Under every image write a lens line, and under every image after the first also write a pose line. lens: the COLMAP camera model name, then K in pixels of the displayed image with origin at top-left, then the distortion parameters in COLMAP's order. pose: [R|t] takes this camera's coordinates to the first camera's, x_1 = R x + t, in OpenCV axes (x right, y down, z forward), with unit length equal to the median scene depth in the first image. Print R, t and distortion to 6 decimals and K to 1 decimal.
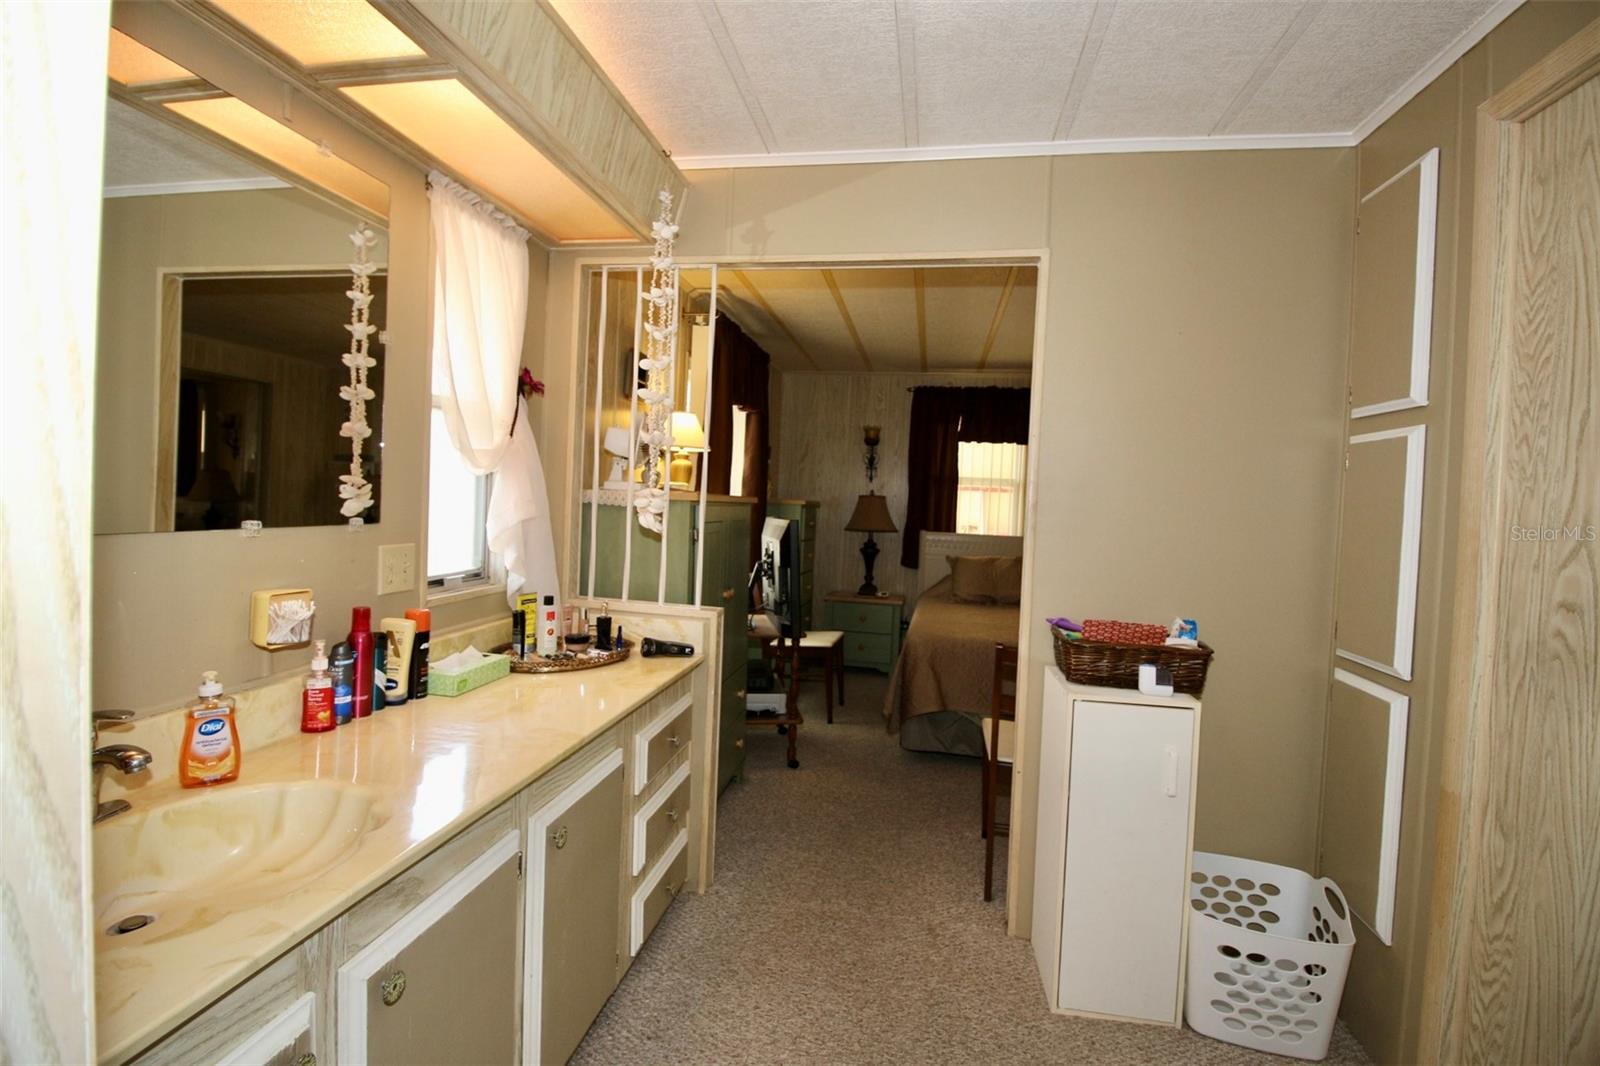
lens RADIAL K [[745.5, 0, 803.7], [0, 745.5, 513.4], [0, 0, 1]] dist [0.001145, -0.014423]
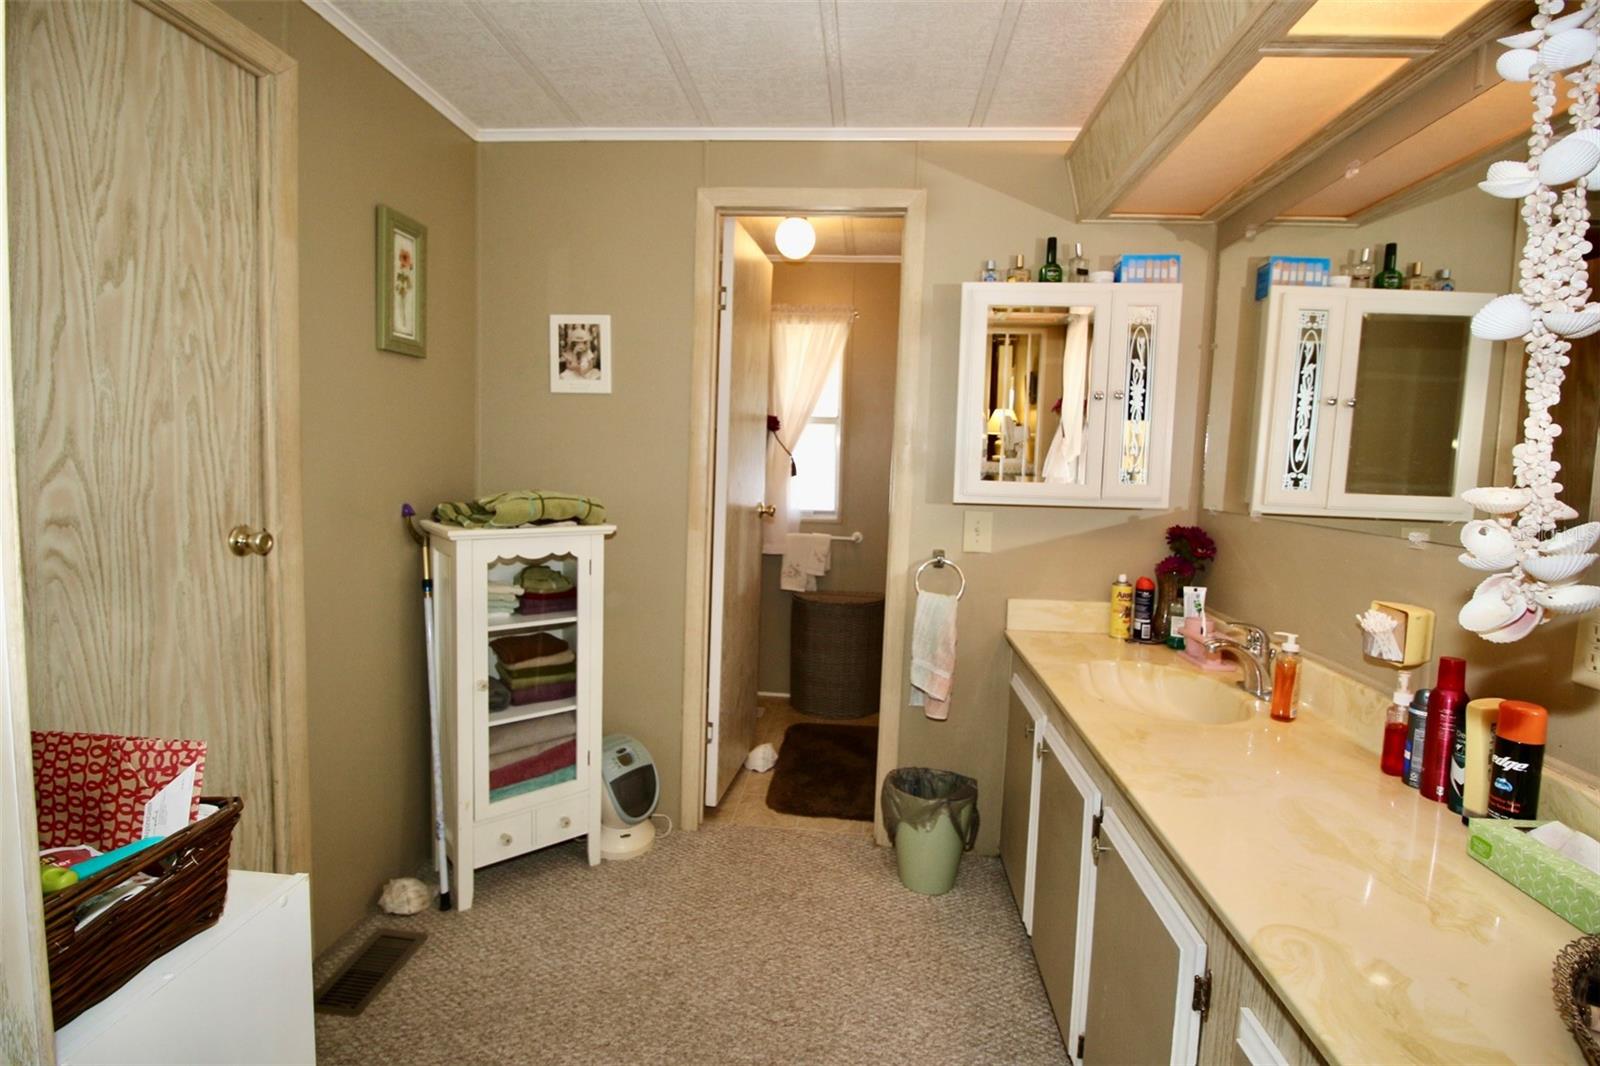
lens RADIAL K [[745.5, 0, 803.7], [0, 745.5, 513.4], [0, 0, 1]] dist [0.001145, -0.014423]
pose [[-0.994008, -0.067050, -0.086327, 0.163974], [-0.075949, 0.991642, 0.104300, -0.057647], [0.078612, 0.110232, -0.990792, 2.032049]]
